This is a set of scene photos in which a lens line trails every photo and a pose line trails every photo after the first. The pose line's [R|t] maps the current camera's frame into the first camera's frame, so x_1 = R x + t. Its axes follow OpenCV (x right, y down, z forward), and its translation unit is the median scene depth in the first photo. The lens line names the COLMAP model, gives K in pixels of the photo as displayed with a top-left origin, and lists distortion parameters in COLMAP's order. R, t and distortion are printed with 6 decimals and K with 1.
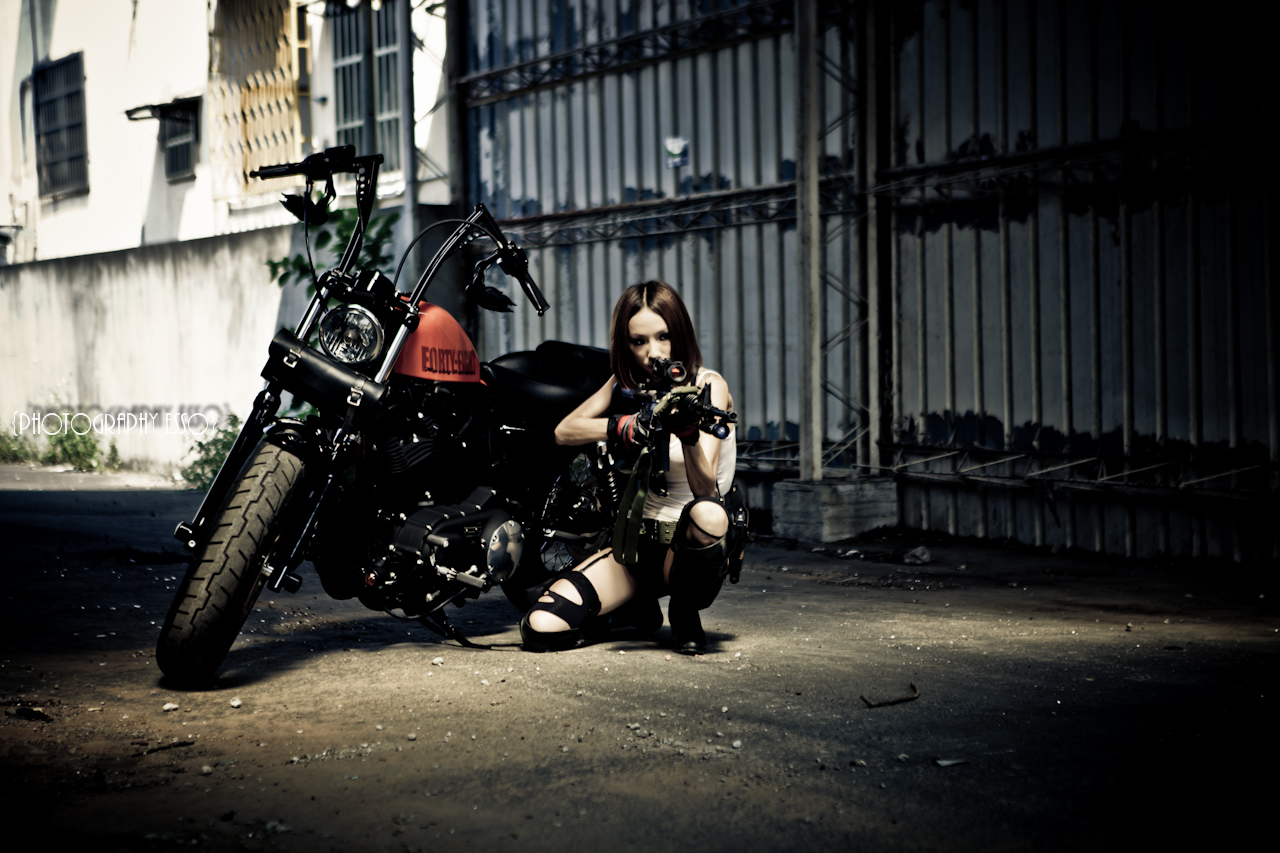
lens RADIAL K [[2583.1, 0, 640.2], [0, 2583.1, 426.8], [0, 0, 1]] dist [0.039278, 0.000000]
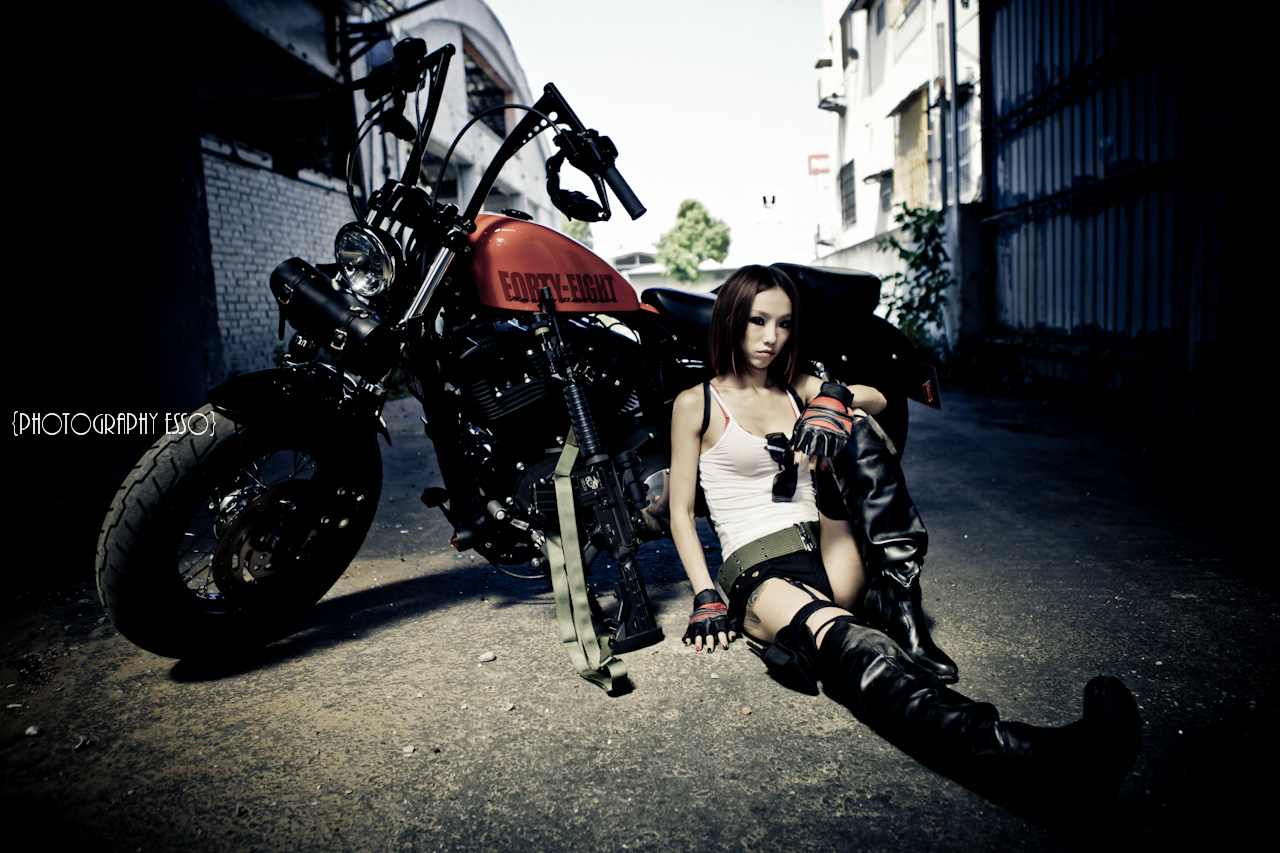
lens RADIAL K [[878.9, 0, 637.9], [0, 878.9, 417.7], [0, 0, 1]] dist [-0.028976, 0.000519]
pose [[0.851201, 0.040586, -0.523268, 0.048317], [0.017381, 0.994279, 0.105392, -0.006291], [0.524552, -0.098805, 0.845626, 0.370127]]
